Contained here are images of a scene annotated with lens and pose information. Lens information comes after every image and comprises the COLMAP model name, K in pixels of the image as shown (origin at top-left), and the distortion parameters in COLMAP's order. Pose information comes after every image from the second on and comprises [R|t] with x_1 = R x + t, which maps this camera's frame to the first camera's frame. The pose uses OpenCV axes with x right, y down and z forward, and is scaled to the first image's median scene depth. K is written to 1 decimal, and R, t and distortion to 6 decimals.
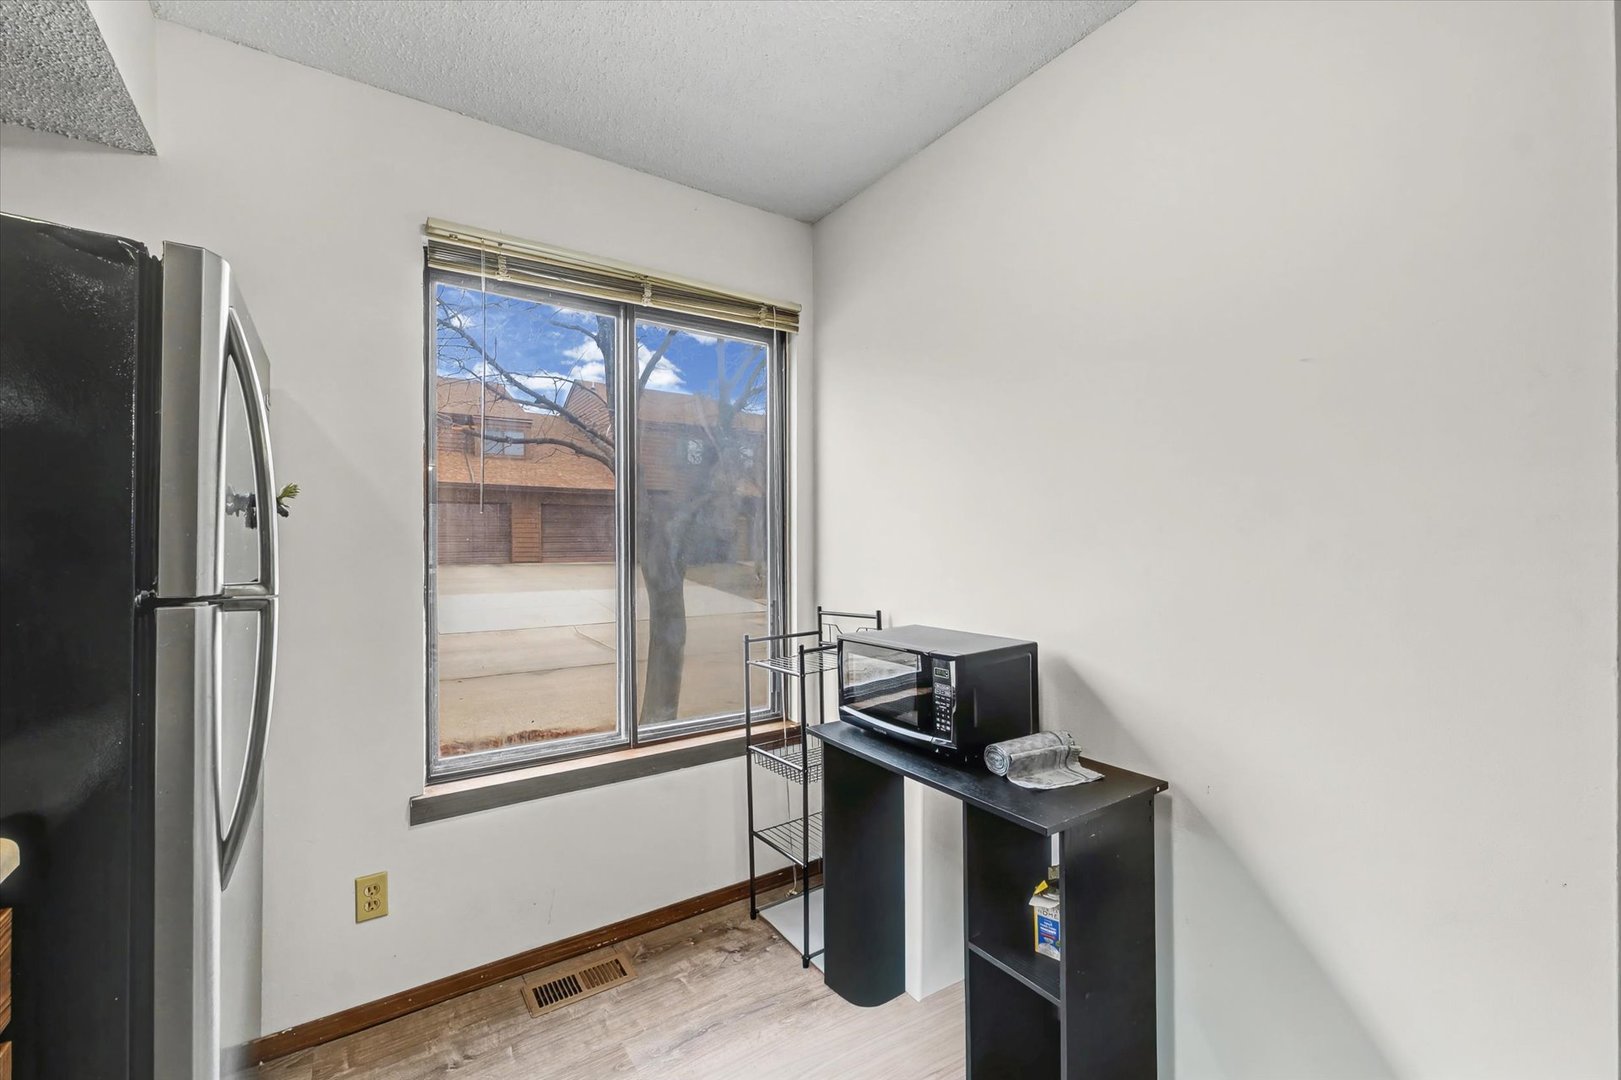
lens RADIAL K [[672.7, 0, 809.3], [0, 672.7, 543.0], [0, 0, 1]] dist [-0.001262, -0.000252]
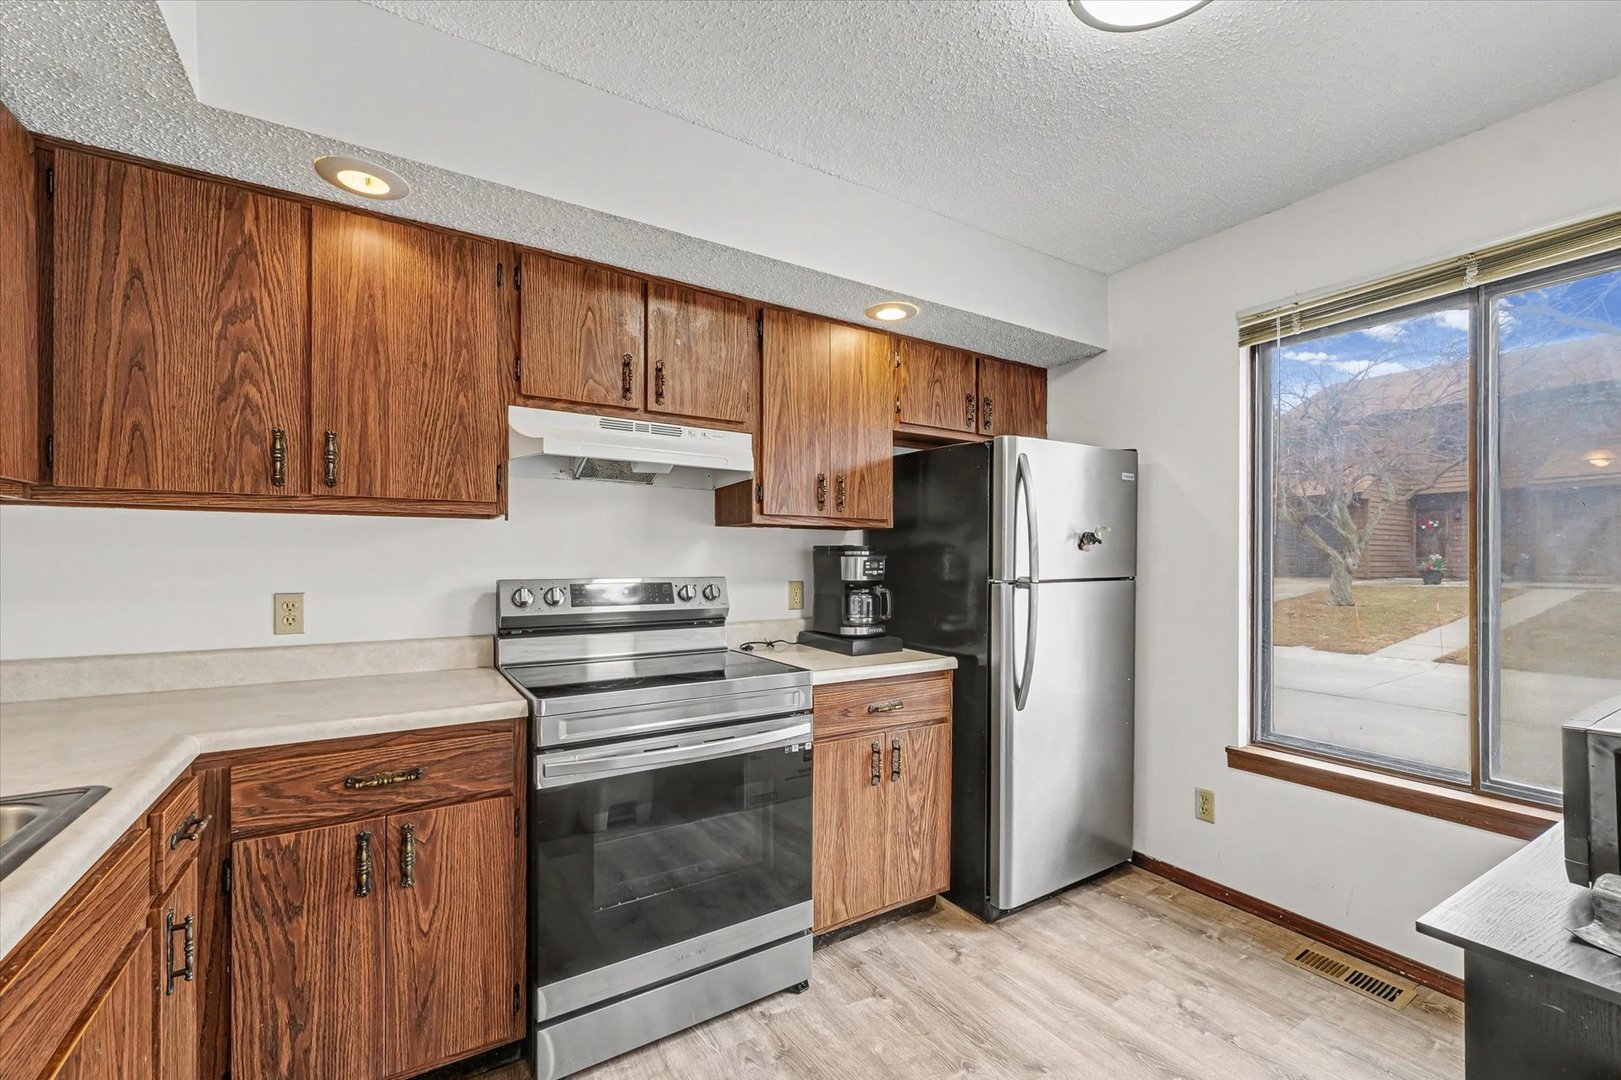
lens RADIAL K [[667.9, 0, 808.1], [0, 667.9, 549.3], [0, 0, 1]] dist [-0.001468, -0.000423]
pose [[-0.040372, -0.007364, -0.999158, 0.766942], [0.000409, 0.999973, -0.007386, -0.007000], [0.999185, -0.000707, -0.040368, 0.202838]]
